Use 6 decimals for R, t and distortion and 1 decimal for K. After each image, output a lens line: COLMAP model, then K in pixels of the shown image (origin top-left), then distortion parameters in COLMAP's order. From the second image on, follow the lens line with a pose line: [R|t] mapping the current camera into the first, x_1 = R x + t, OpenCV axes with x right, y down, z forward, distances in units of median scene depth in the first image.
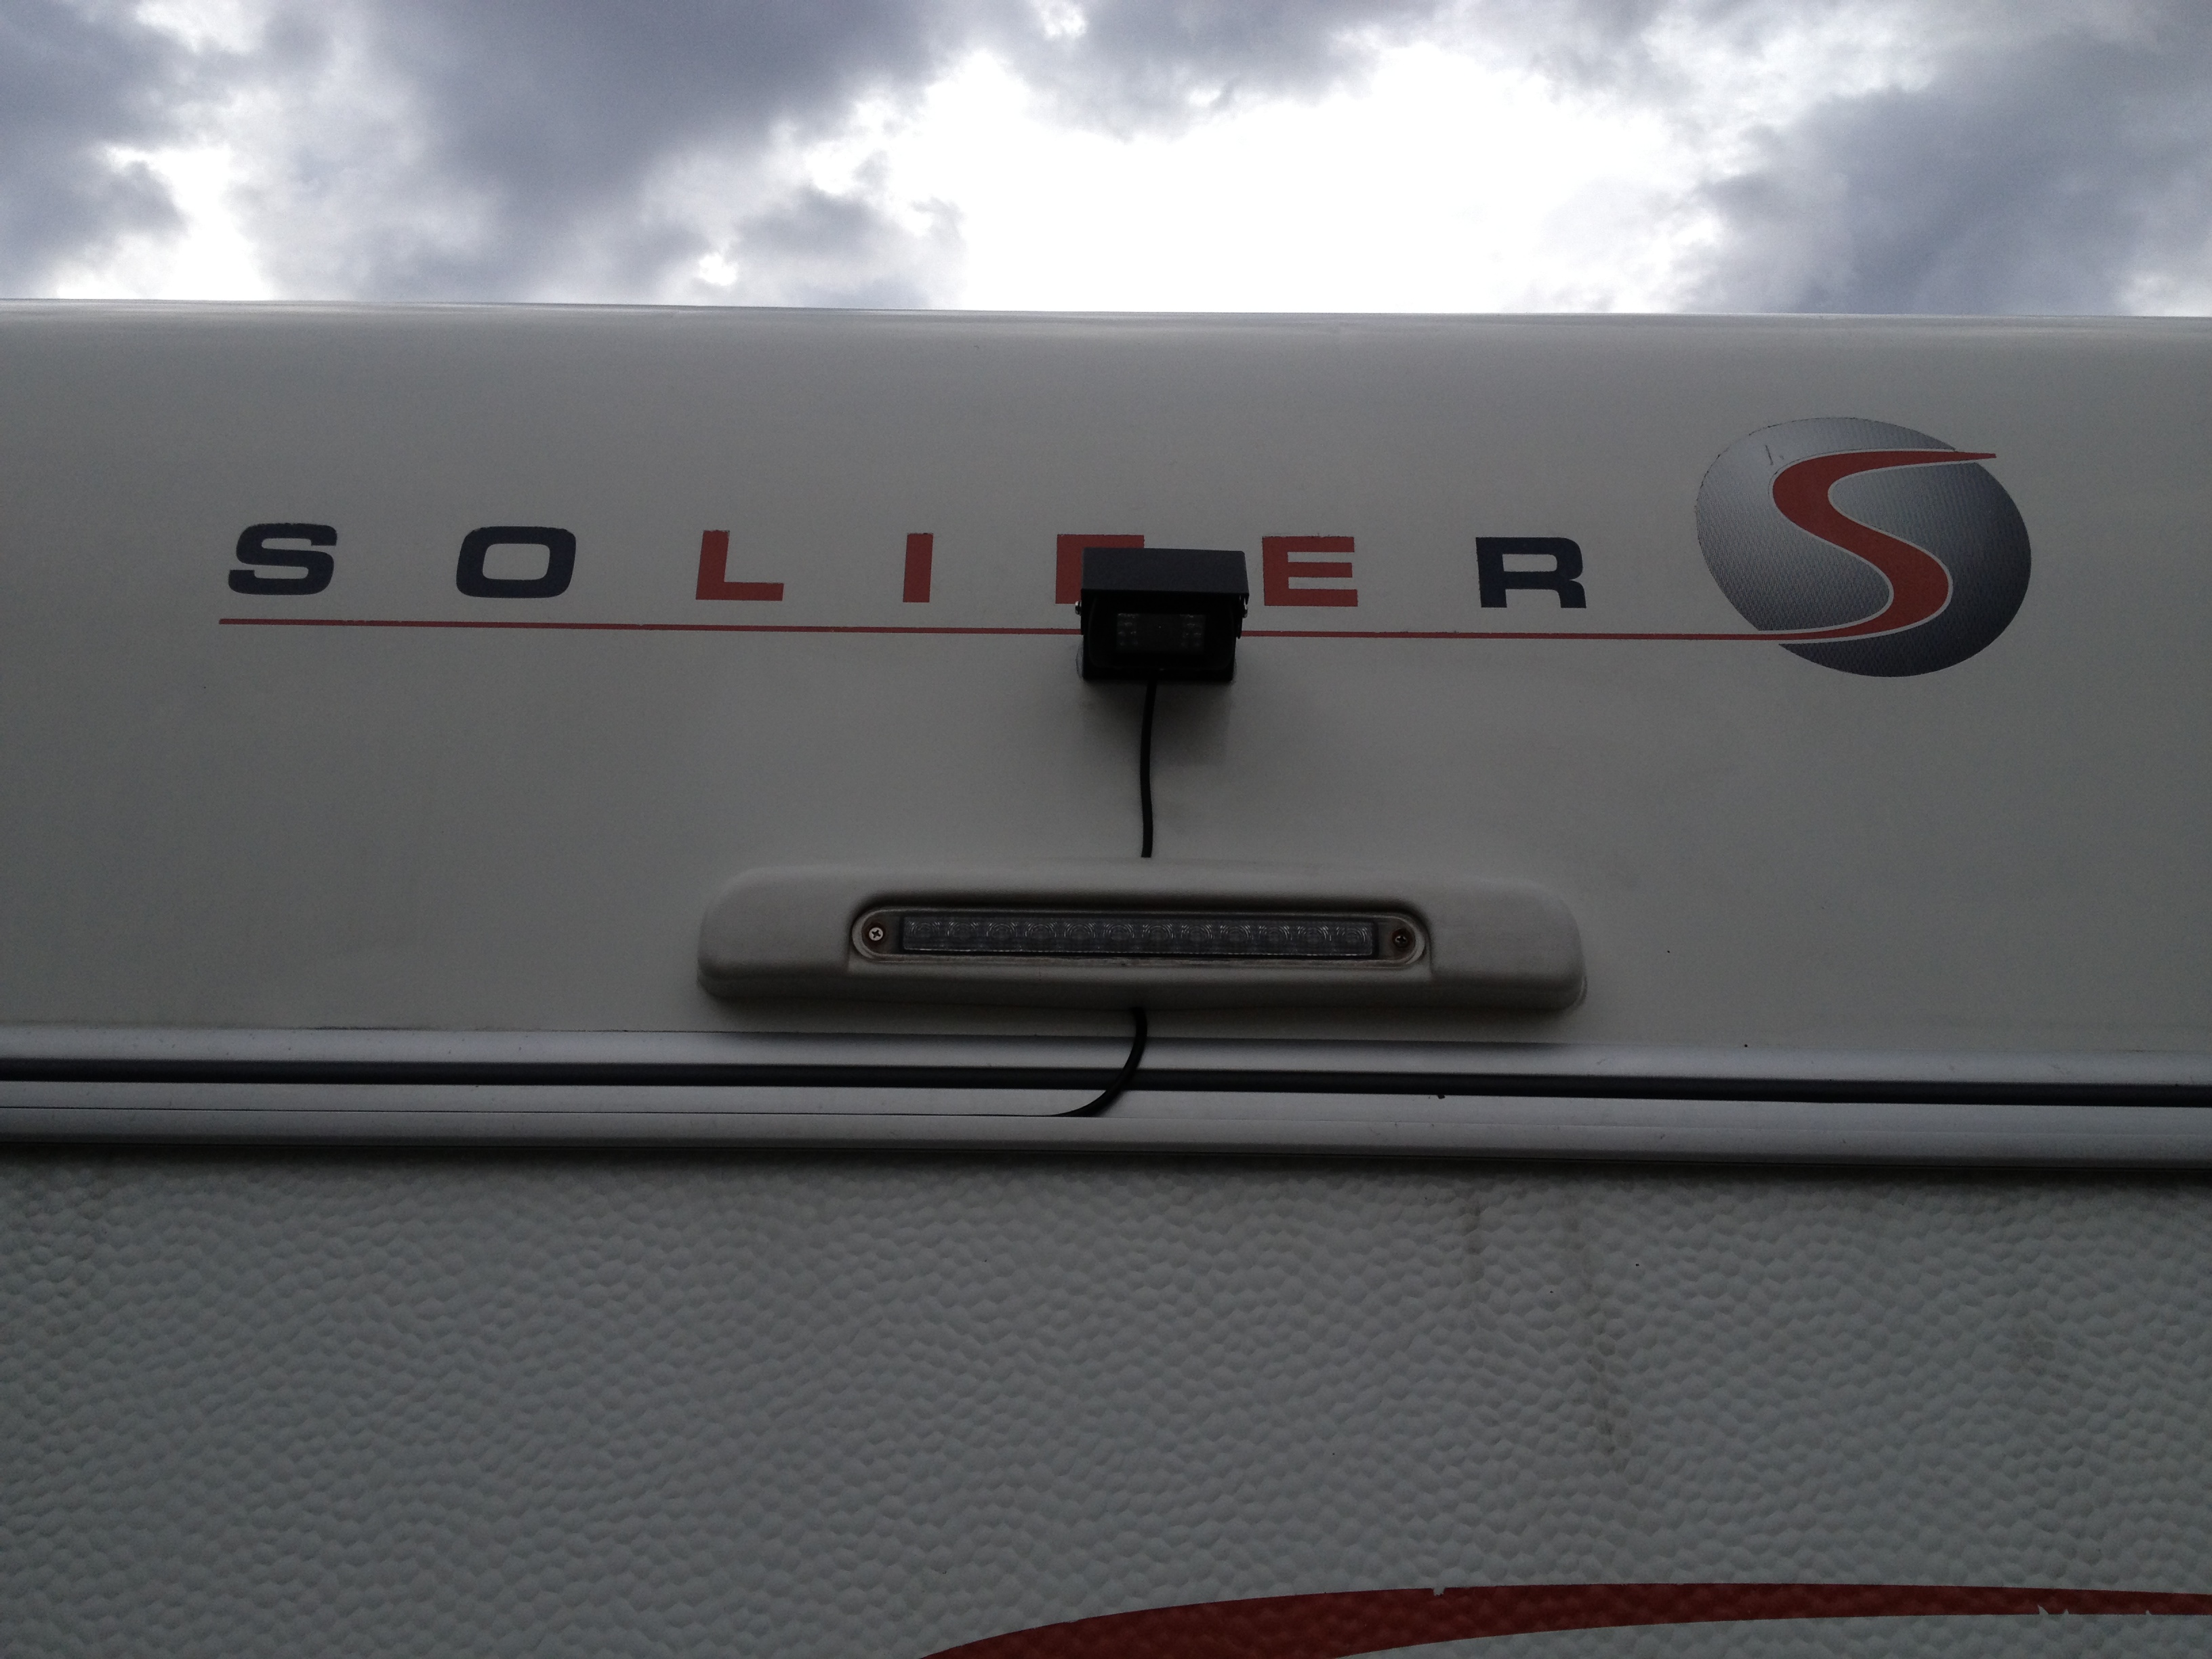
lens RADIAL K [[2300.7, 0, 1106.0], [0, 2300.7, 829.5], [0, 0, 1]] dist [0.151192, -0.301365]
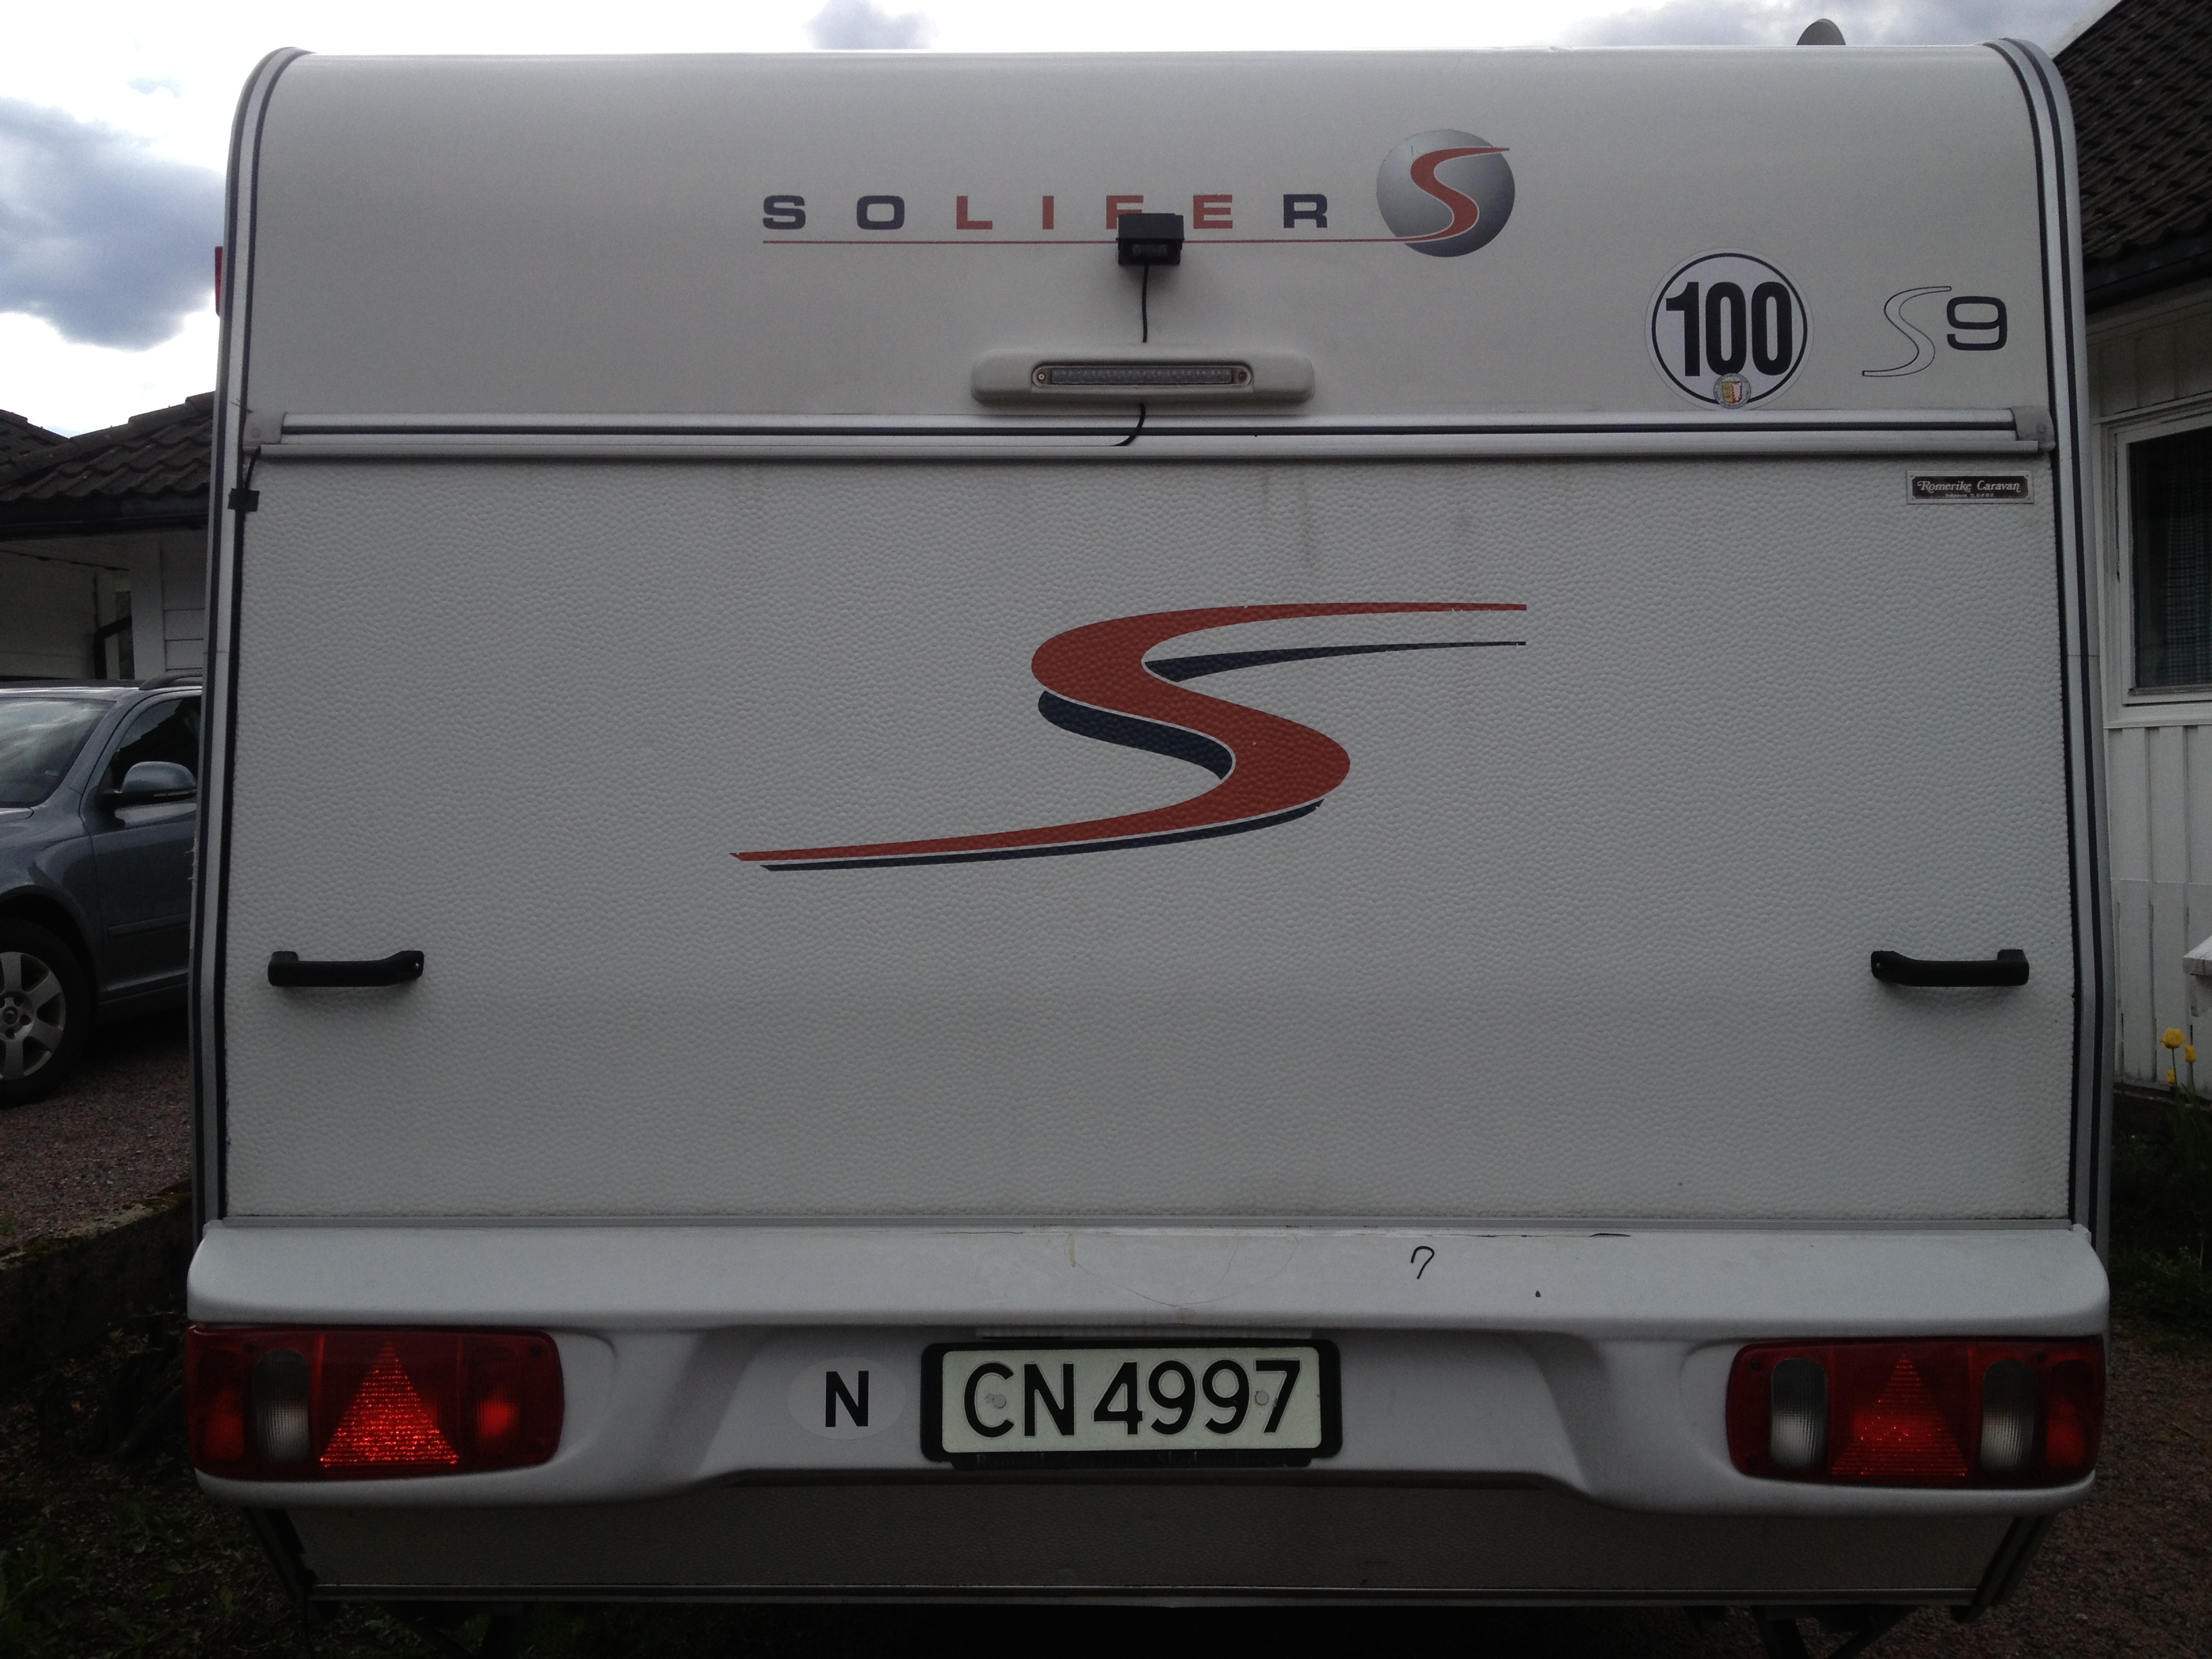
lens RADIAL K [[2300.7, 0, 1106.0], [0, 2300.7, 829.5], [0, 0, 1]] dist [0.151192, -0.301365]
pose [[0.999879, -0.012357, -0.009495, -0.007499], [0.014545, 0.958723, 0.283971, -0.198304], [0.005594, -0.284074, 0.958786, -1.600262]]
